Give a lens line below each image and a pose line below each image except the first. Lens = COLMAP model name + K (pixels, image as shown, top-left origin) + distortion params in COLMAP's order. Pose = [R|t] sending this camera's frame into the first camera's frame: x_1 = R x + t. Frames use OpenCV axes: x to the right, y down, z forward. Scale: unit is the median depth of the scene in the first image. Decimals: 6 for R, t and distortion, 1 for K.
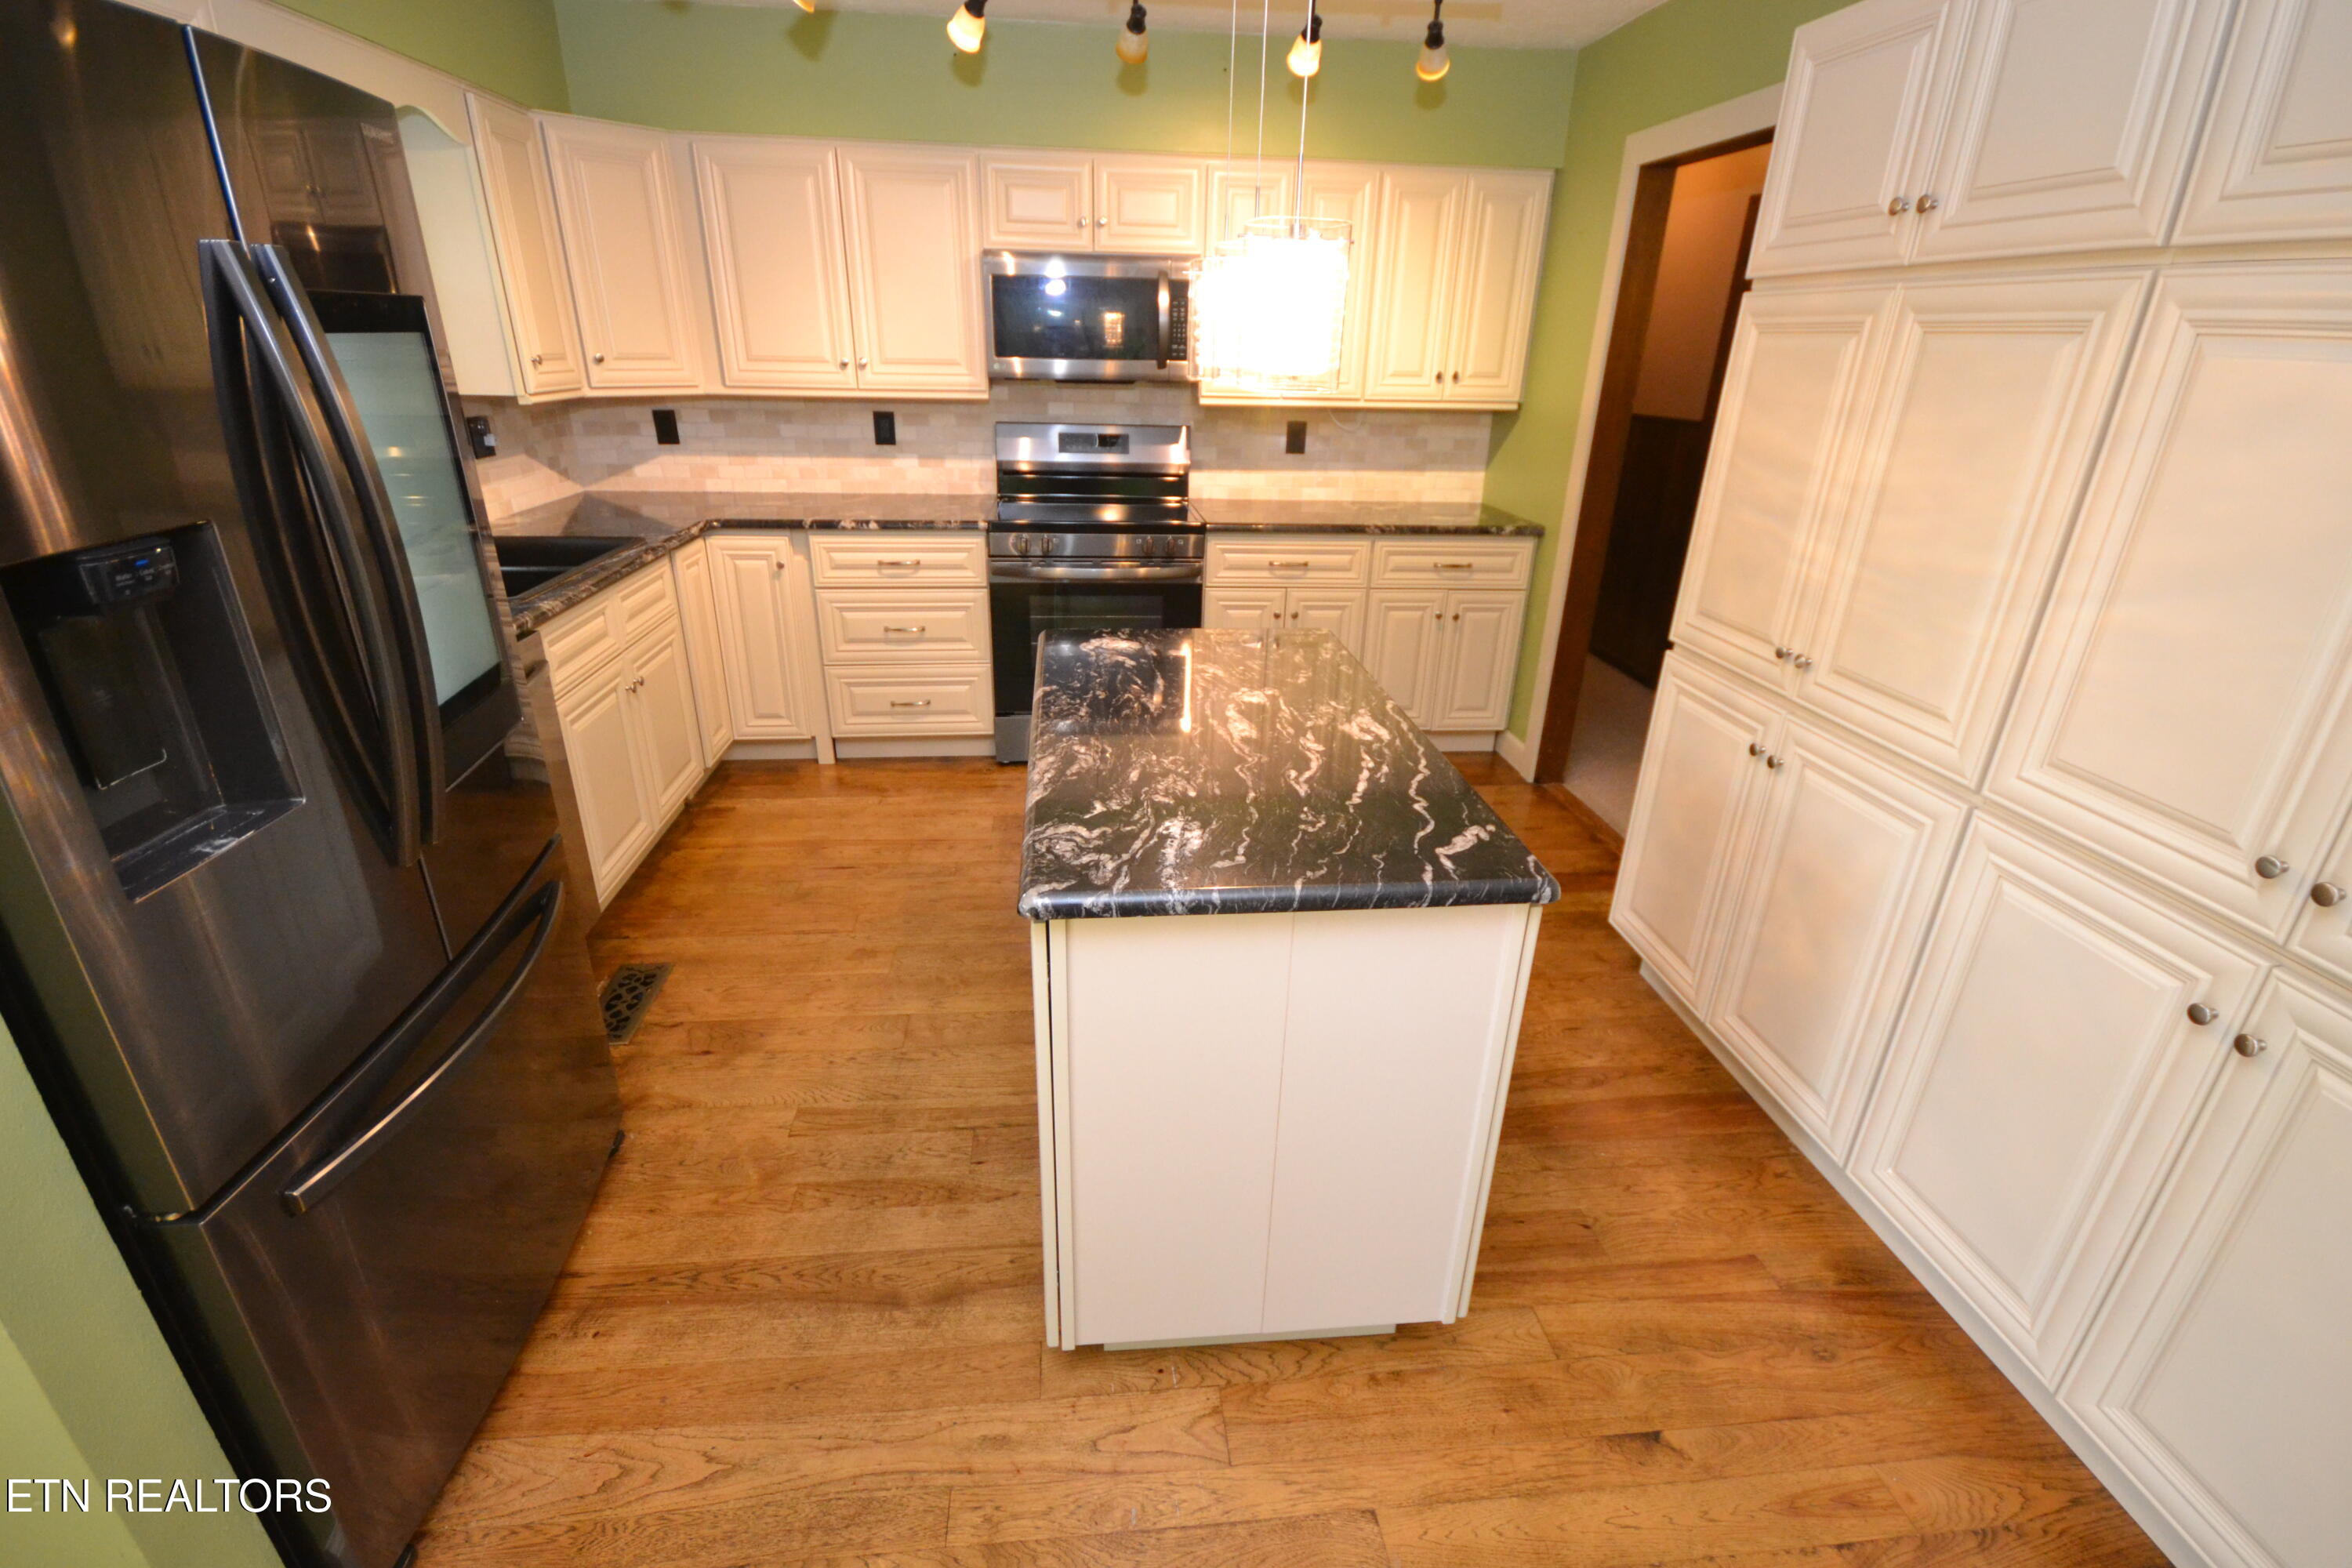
lens RADIAL K [[1049.2, 0, 1162.6], [0, 1049.2, 808.6], [0, 0, 1]] dist [-0.000374, -0.007530]
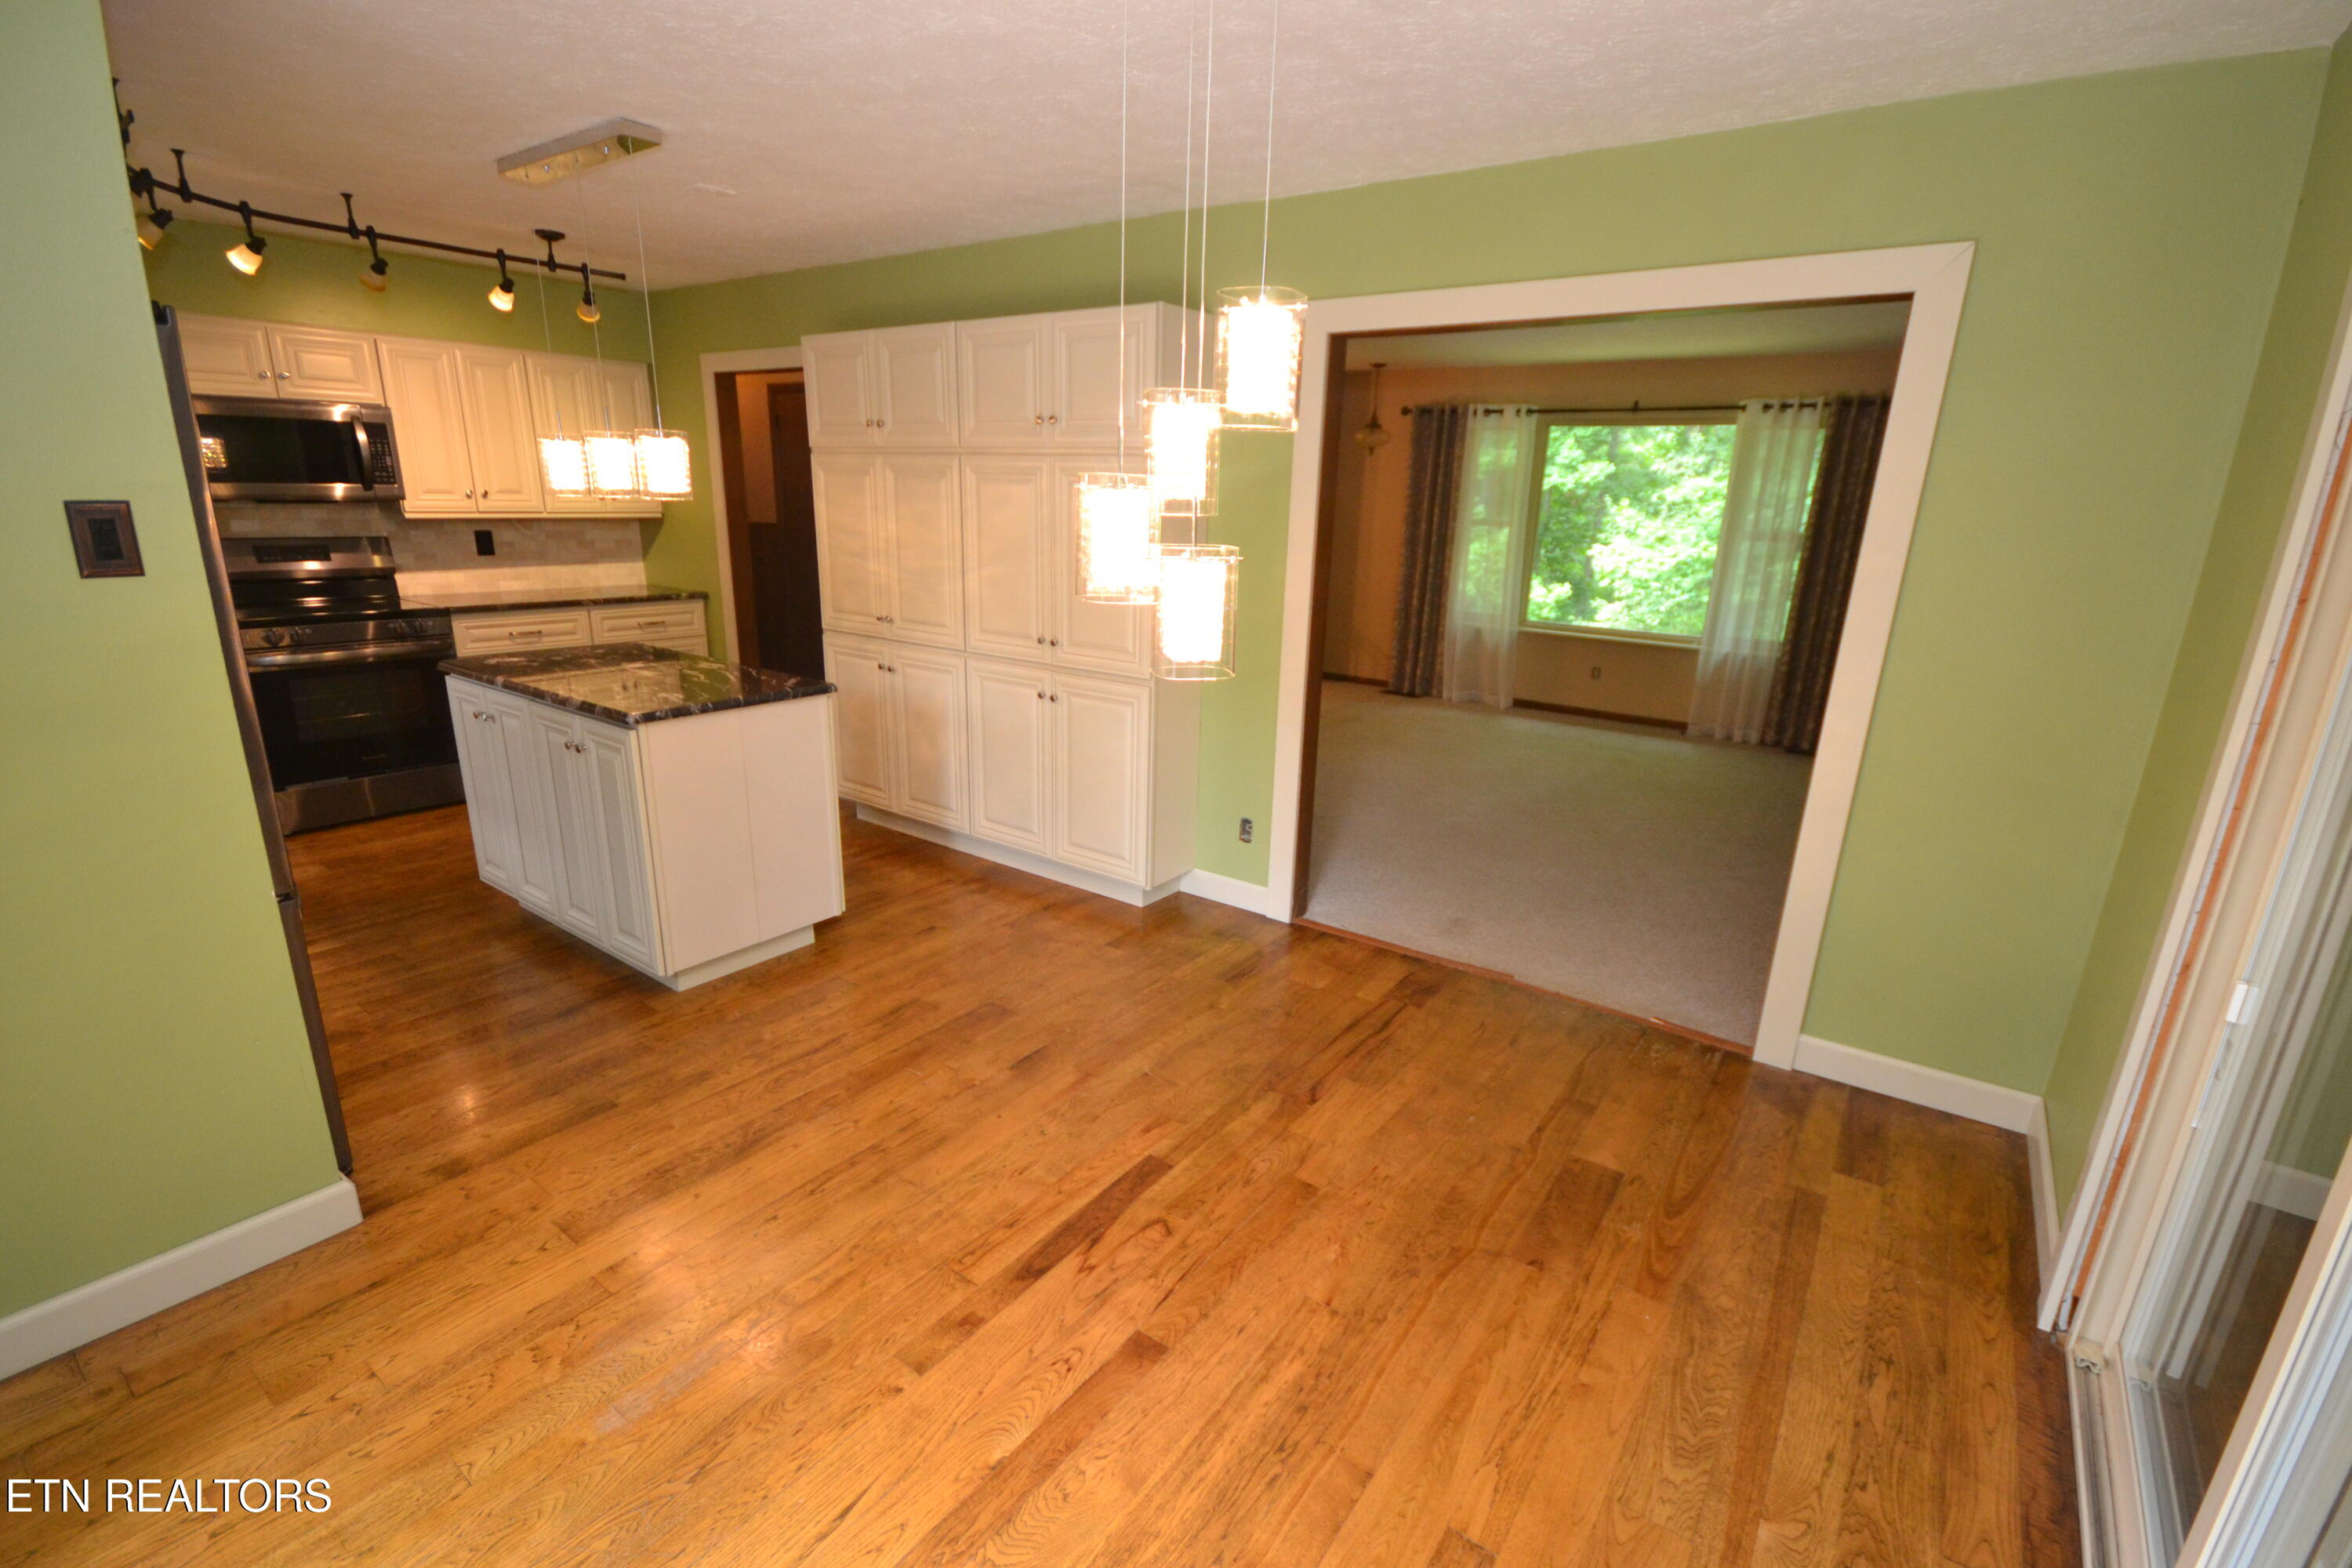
lens RADIAL K [[1049.2, 0, 1174.9], [0, 1049.2, 796.2], [0, 0, 1]] dist [-0.000374, -0.007530]
pose [[0.662376, -0.207589, 0.719836, -0.509481], [0.288923, 0.957298, 0.010210, 0.287395], [-0.691217, 0.201215, 0.694069, -0.675412]]
